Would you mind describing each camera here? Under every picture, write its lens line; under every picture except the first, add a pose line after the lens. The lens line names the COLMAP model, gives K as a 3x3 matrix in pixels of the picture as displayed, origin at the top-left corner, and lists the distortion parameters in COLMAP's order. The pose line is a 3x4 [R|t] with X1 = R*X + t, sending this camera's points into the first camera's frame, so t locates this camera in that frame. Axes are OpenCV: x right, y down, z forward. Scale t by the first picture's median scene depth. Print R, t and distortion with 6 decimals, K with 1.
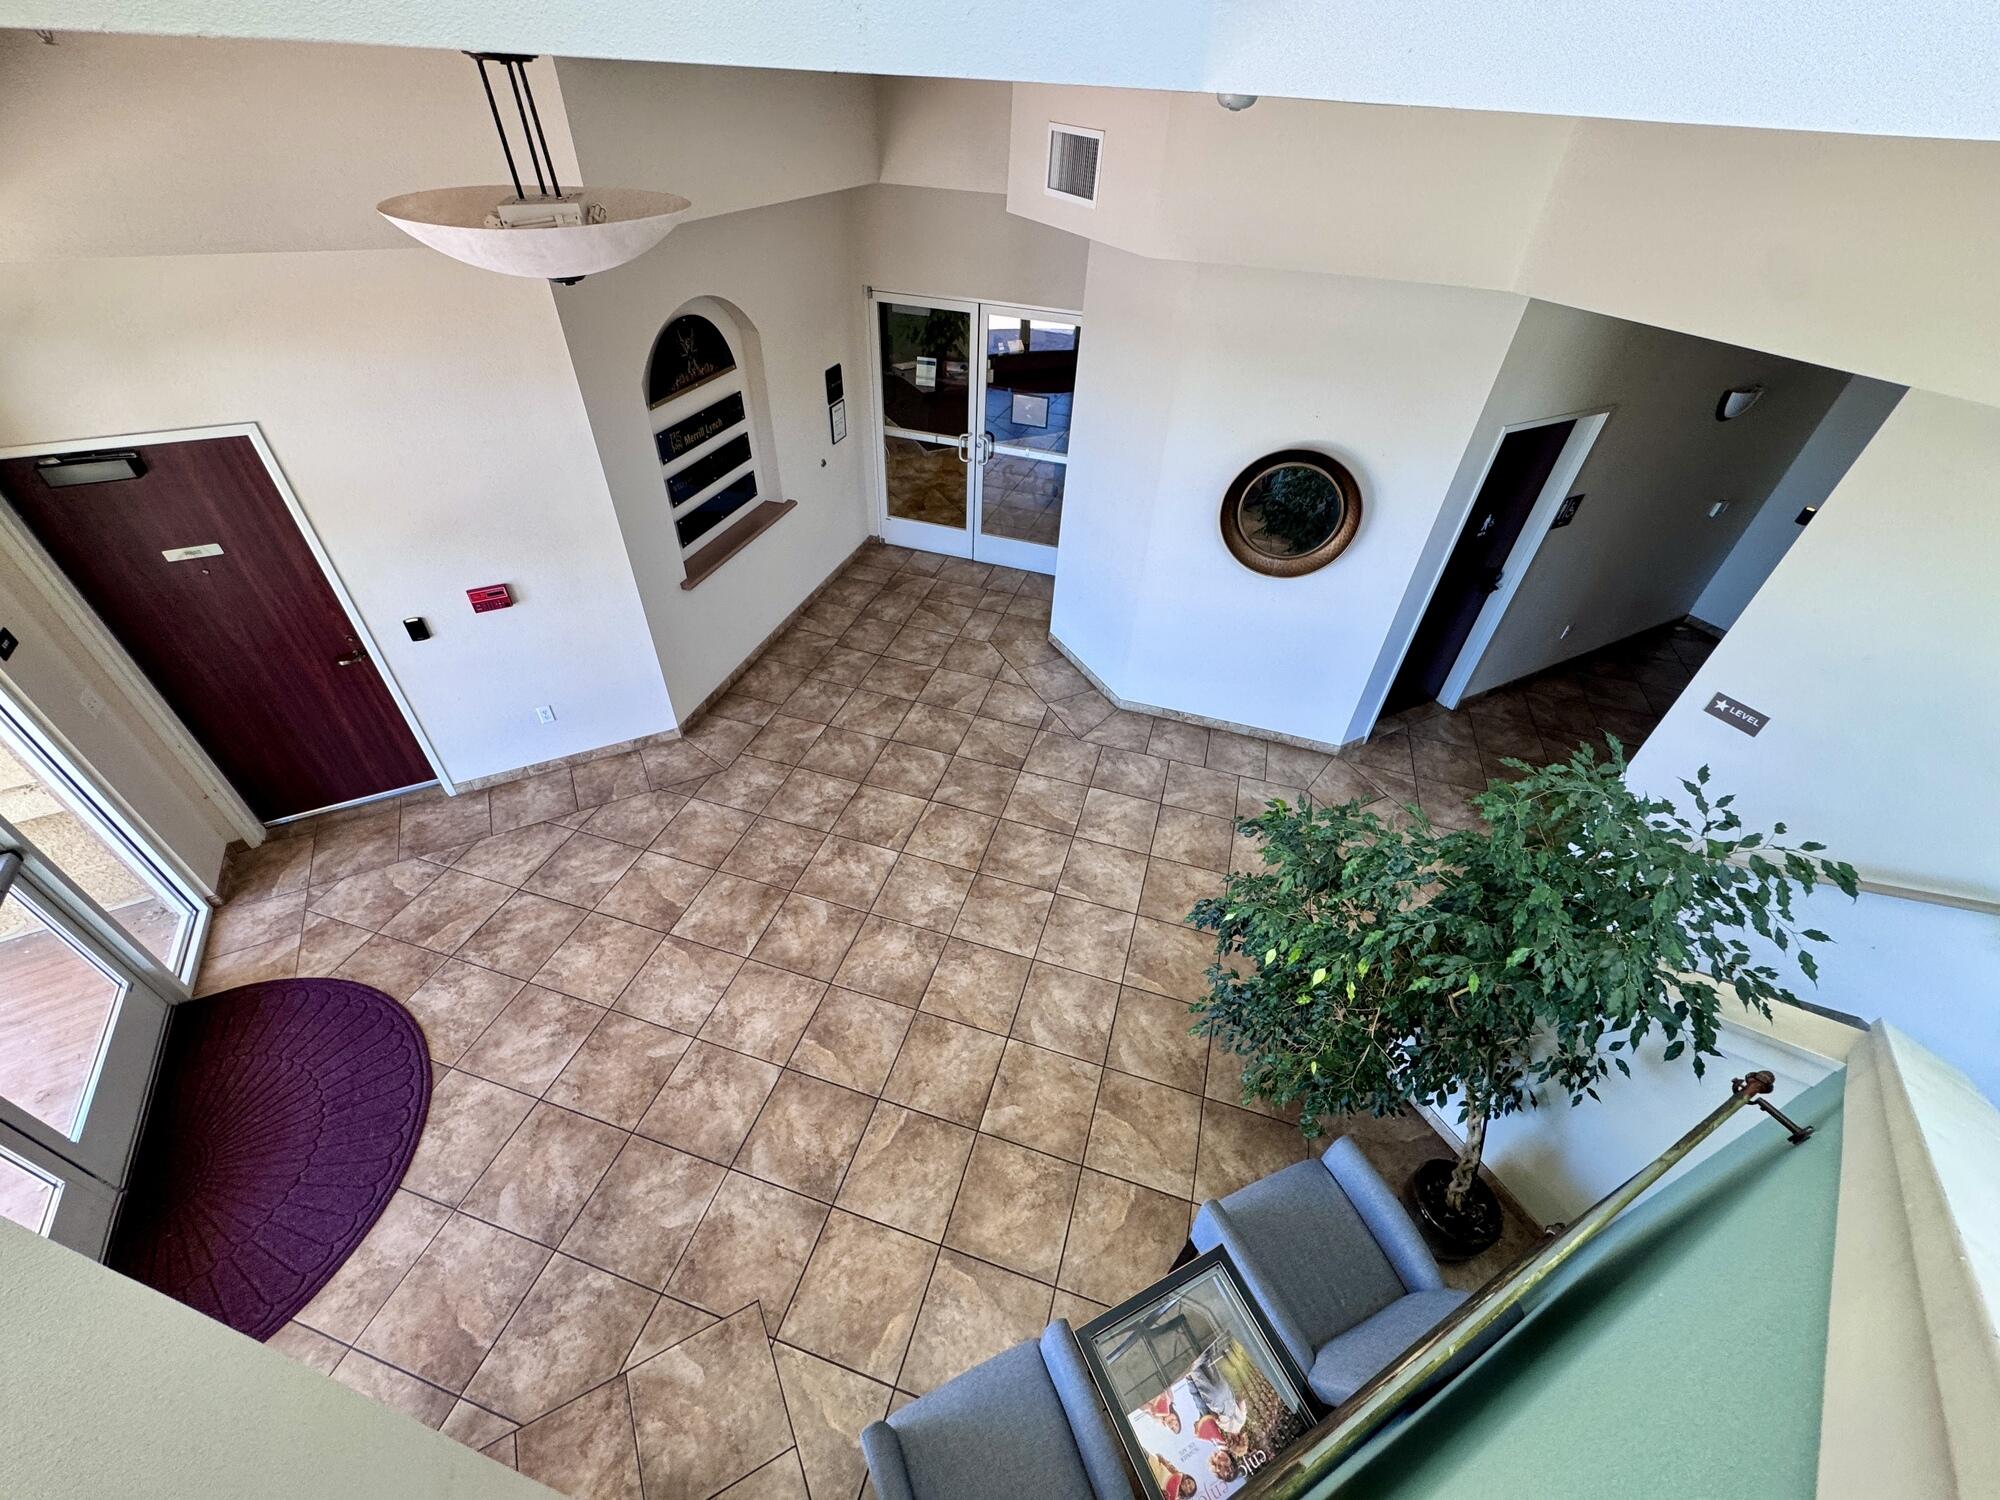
lens RADIAL K [[800.3, 0, 1000.9], [0, 800.3, 747.9], [0, 0, 1]] dist [-0.002002, 0.000765]
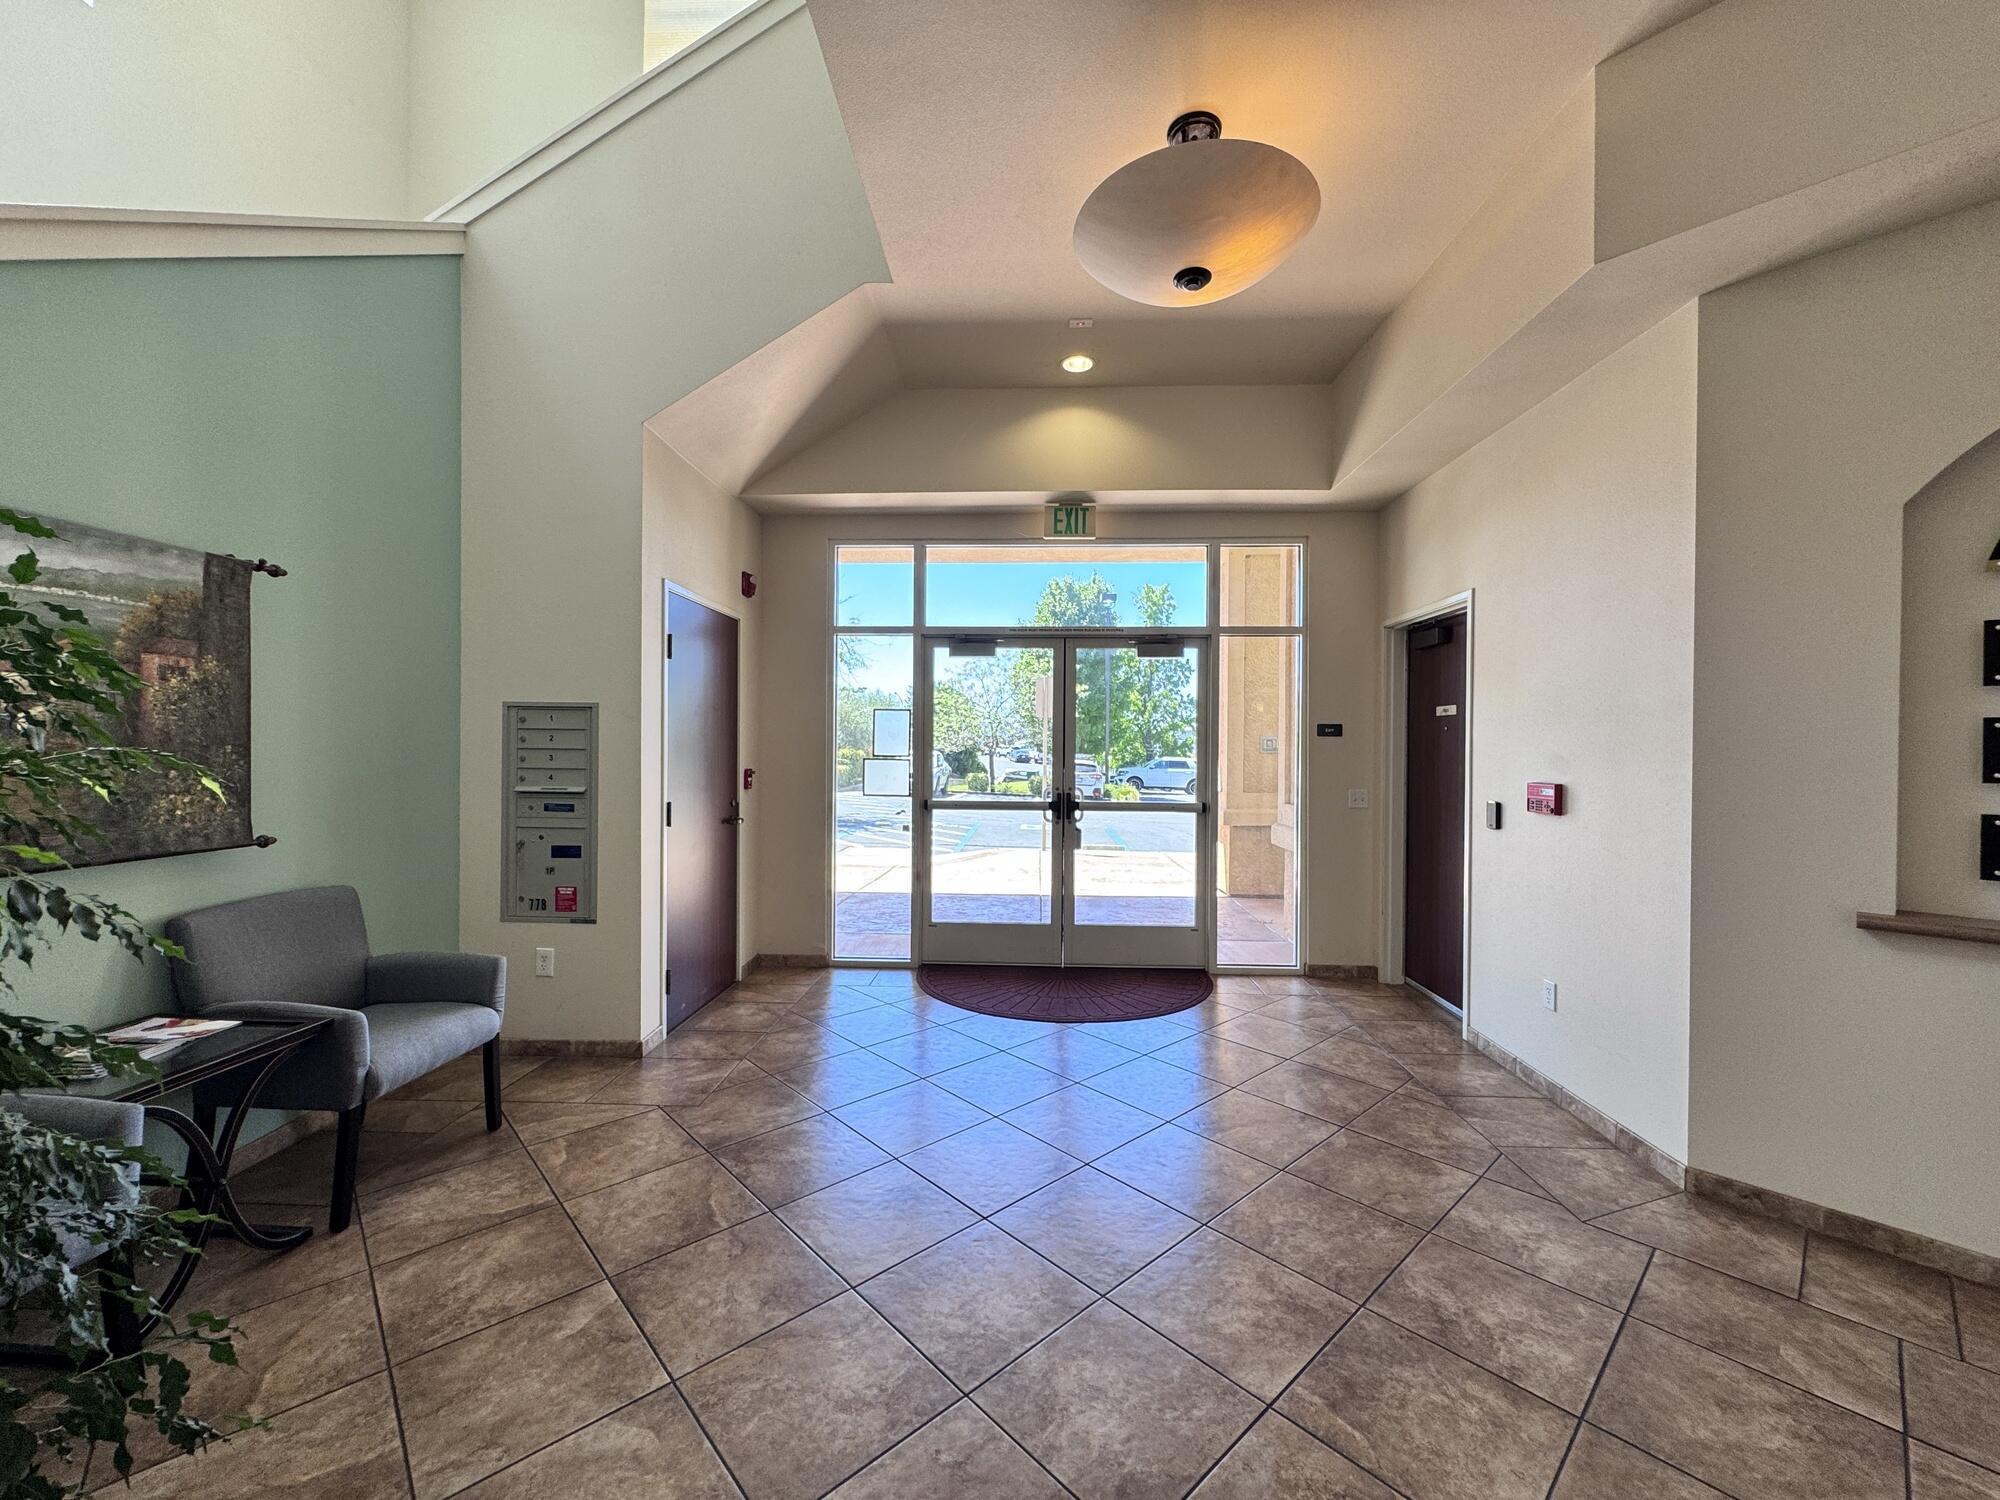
lens RADIAL K [[800.3, 0, 1000.9], [0, 800.3, 747.9], [0, 0, 1]] dist [-0.002002, 0.000765]
pose [[-0.507330, -0.048478, -0.860387, 0.265428], [-0.580790, 0.756829, 0.299821, -0.135470], [0.636632, 0.651812, -0.412118, 0.857498]]
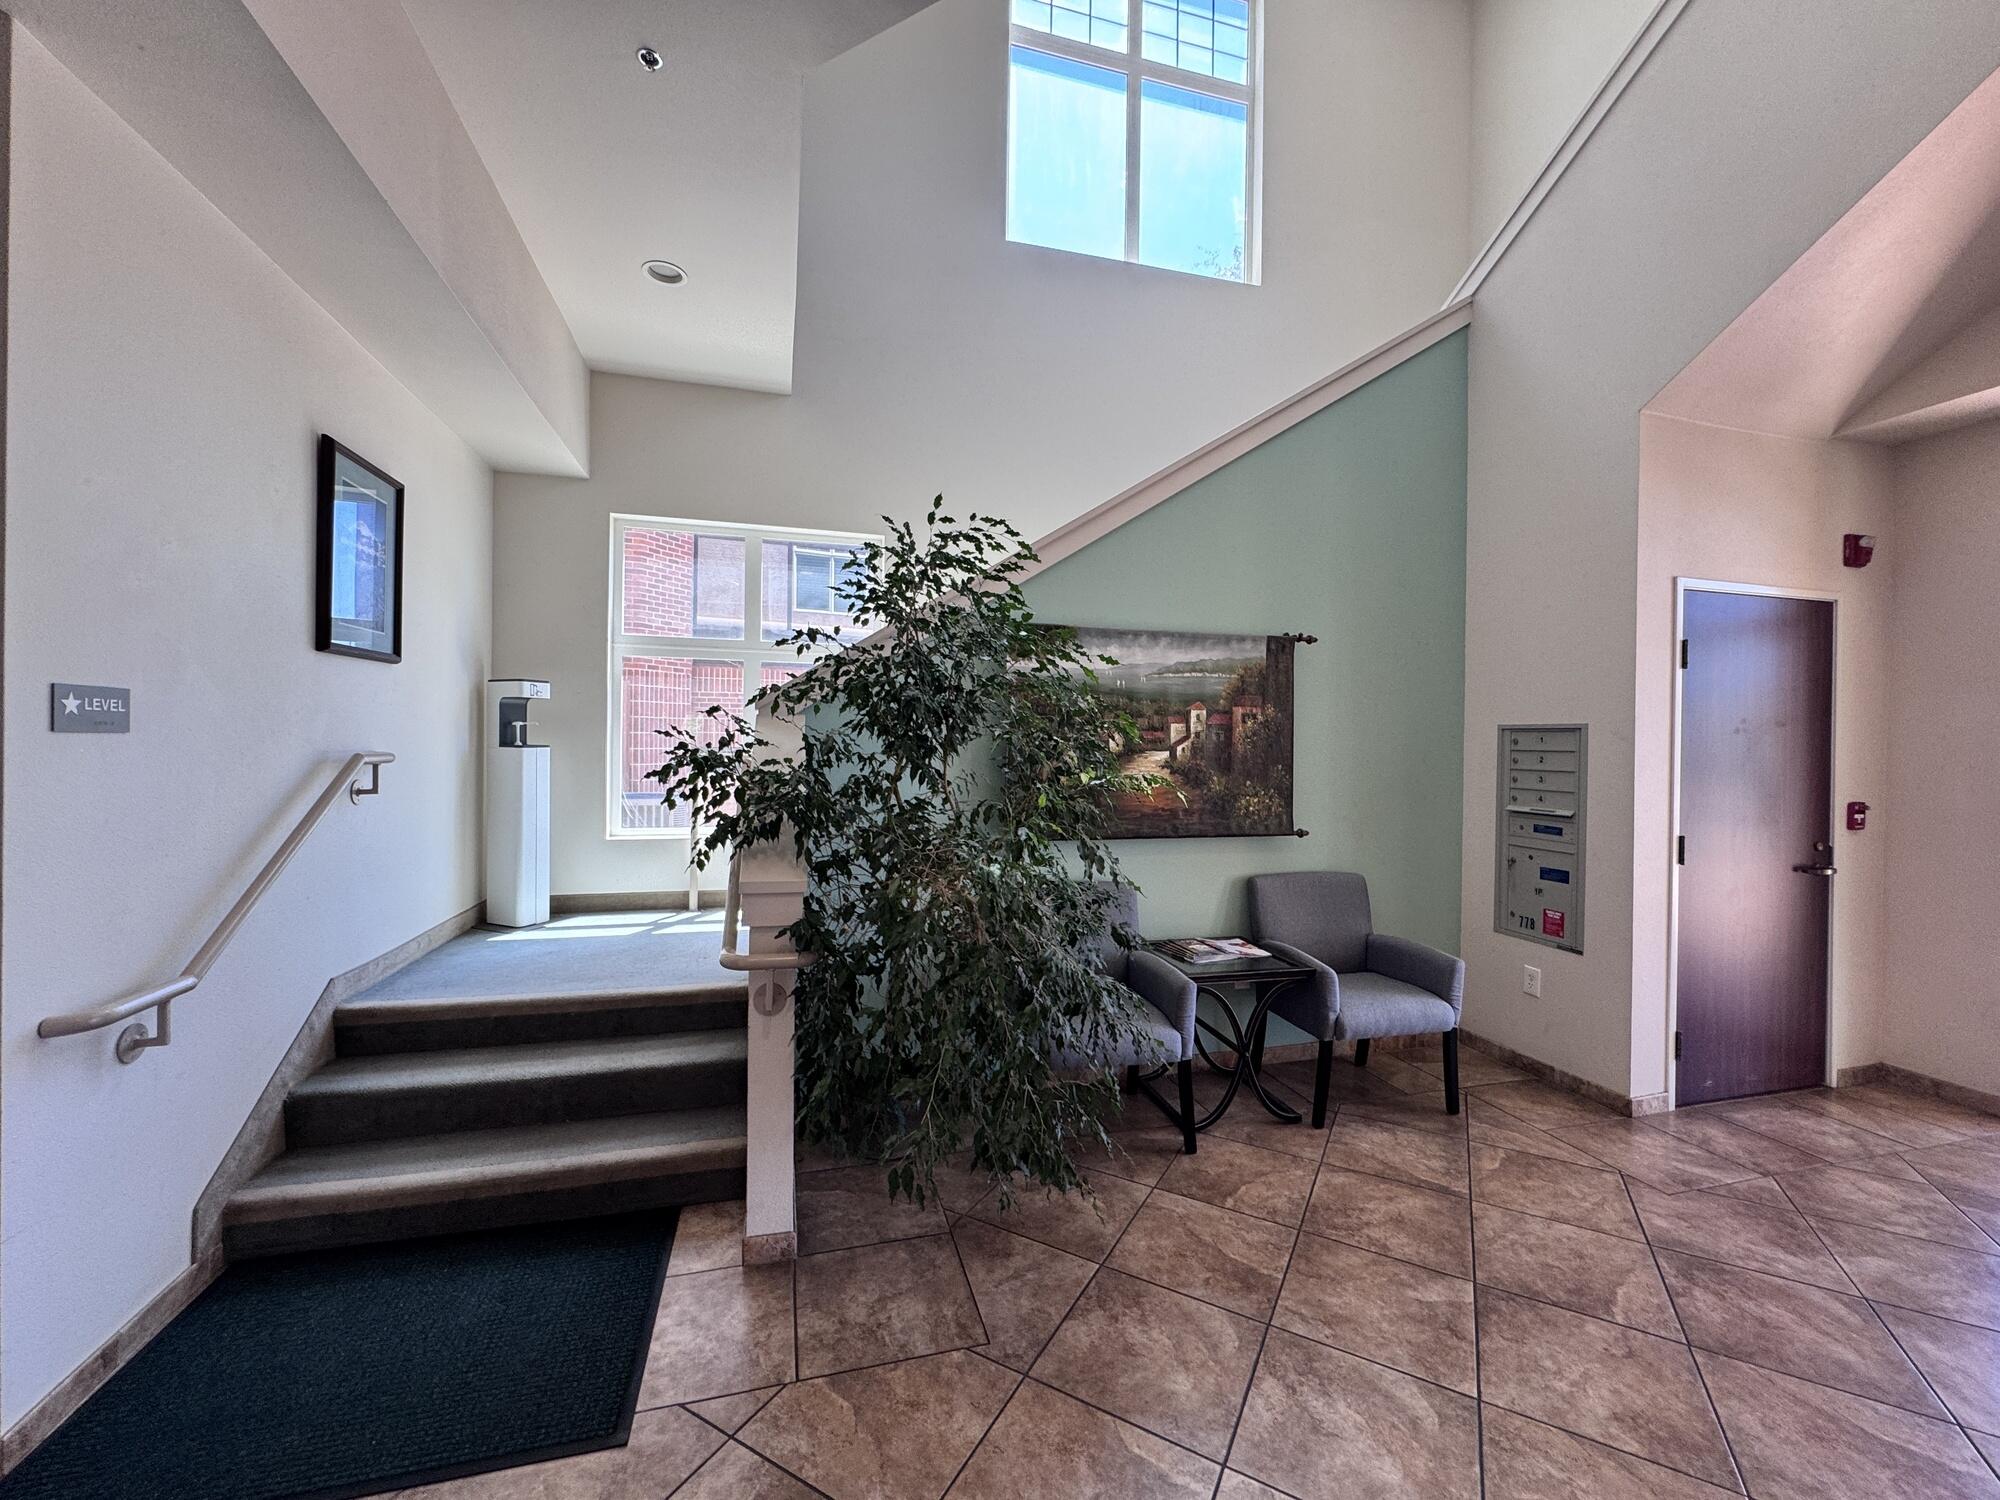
lens RADIAL K [[800.3, 0, 1000.9], [0, 800.3, 747.9], [0, 0, 1]] dist [-0.002002, 0.000765]
pose [[-0.974616, -0.059296, 0.215890, 0.166776], [0.096388, 0.759218, 0.643659, -0.216955], [-0.202074, 0.648130, -0.734230, 0.924185]]
